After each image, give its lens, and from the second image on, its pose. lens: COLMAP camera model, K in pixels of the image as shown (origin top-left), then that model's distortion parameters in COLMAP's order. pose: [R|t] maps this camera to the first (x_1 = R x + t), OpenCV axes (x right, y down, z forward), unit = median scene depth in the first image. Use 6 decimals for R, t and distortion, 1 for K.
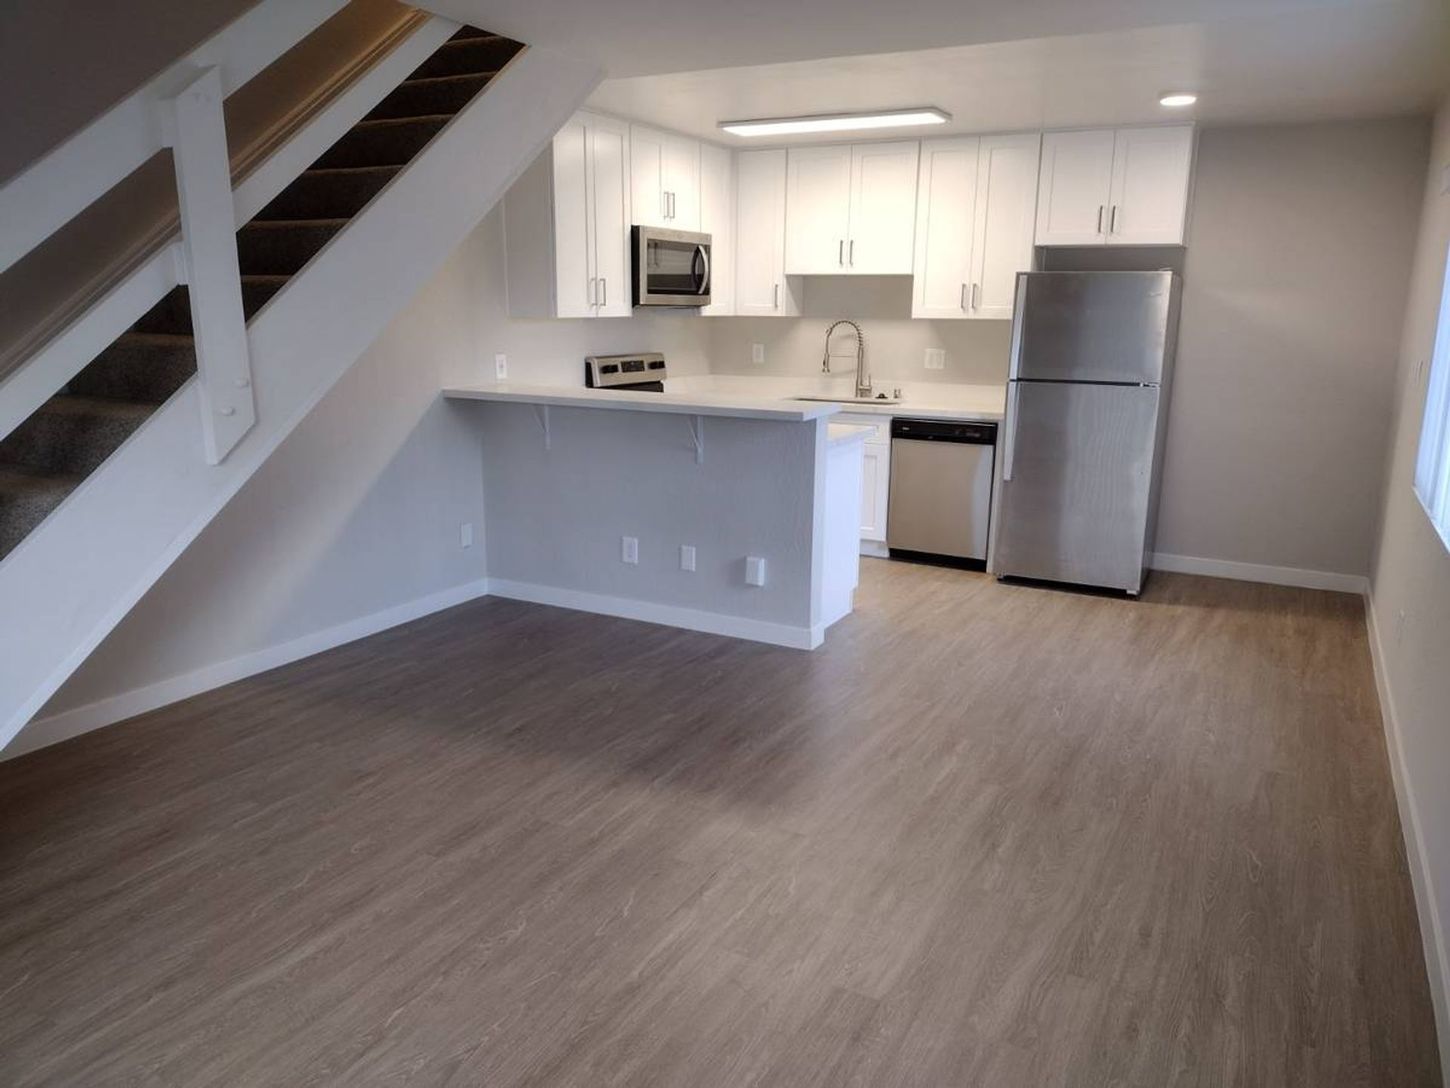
lens RADIAL K [[1094.1, 0, 724.5], [0, 1094.1, 551.6], [0, 0, 1]] dist [0.006384, -0.006132]
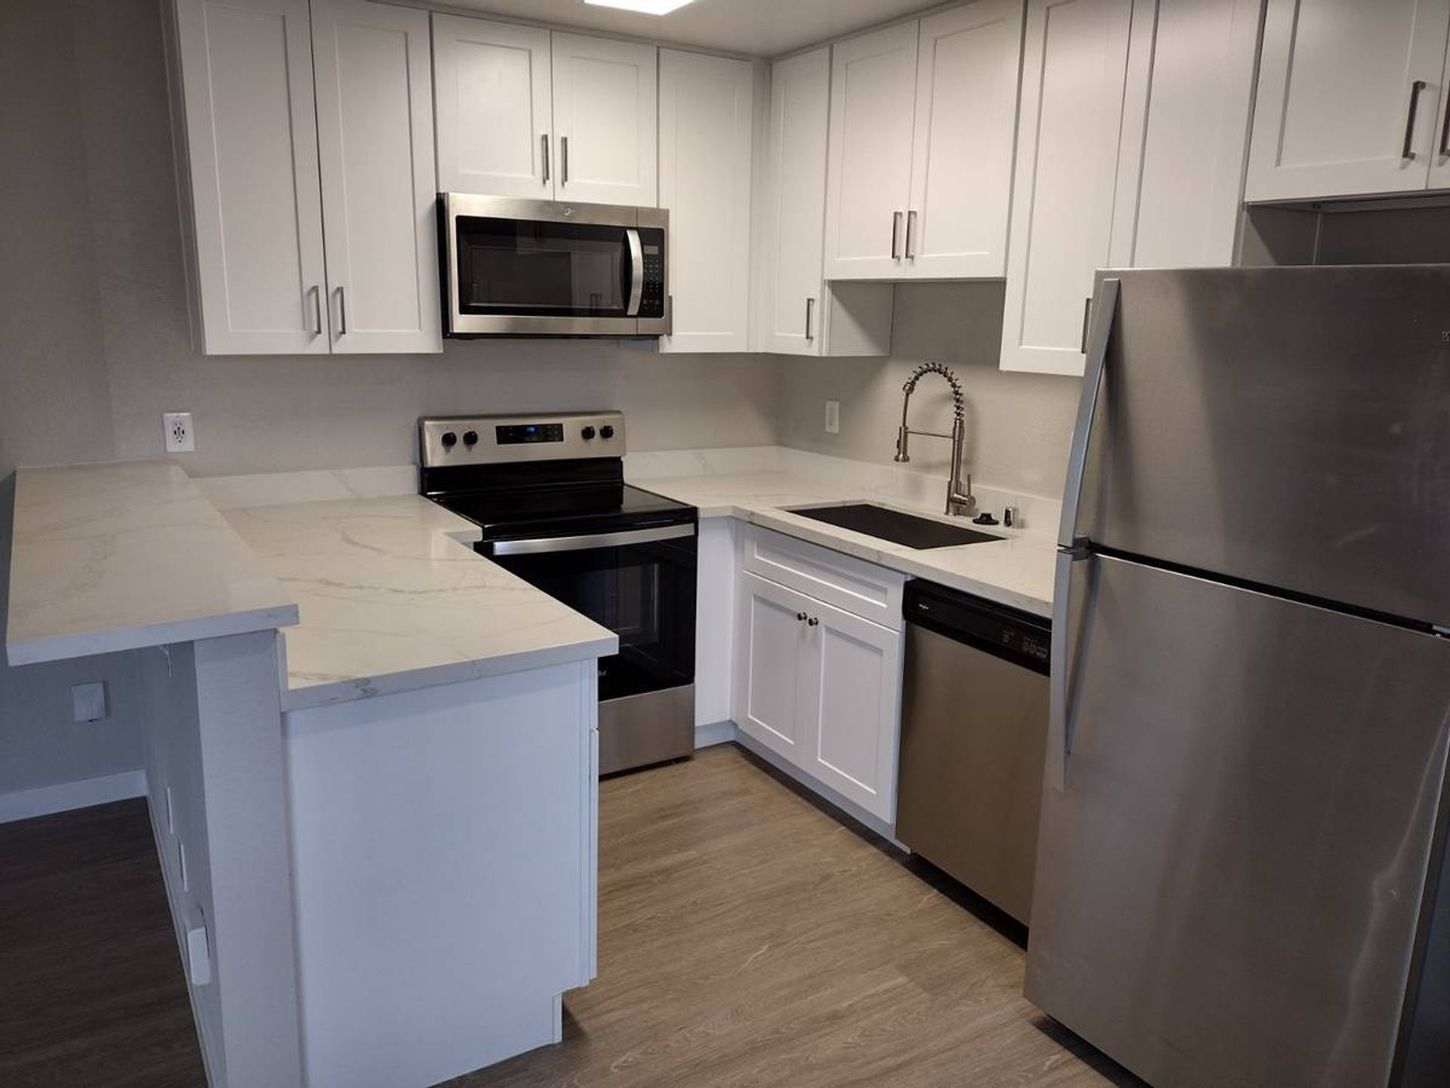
lens RADIAL K [[1094.1, 0, 723.6], [0, 1094.1, 532.2], [0, 0, 1]] dist [0.006384, -0.006132]
pose [[0.865529, 0.107041, -0.489287, 0.299427], [-0.120929, 0.992656, 0.003244, -0.127916], [0.486040, 0.056361, 0.872117, 0.521365]]
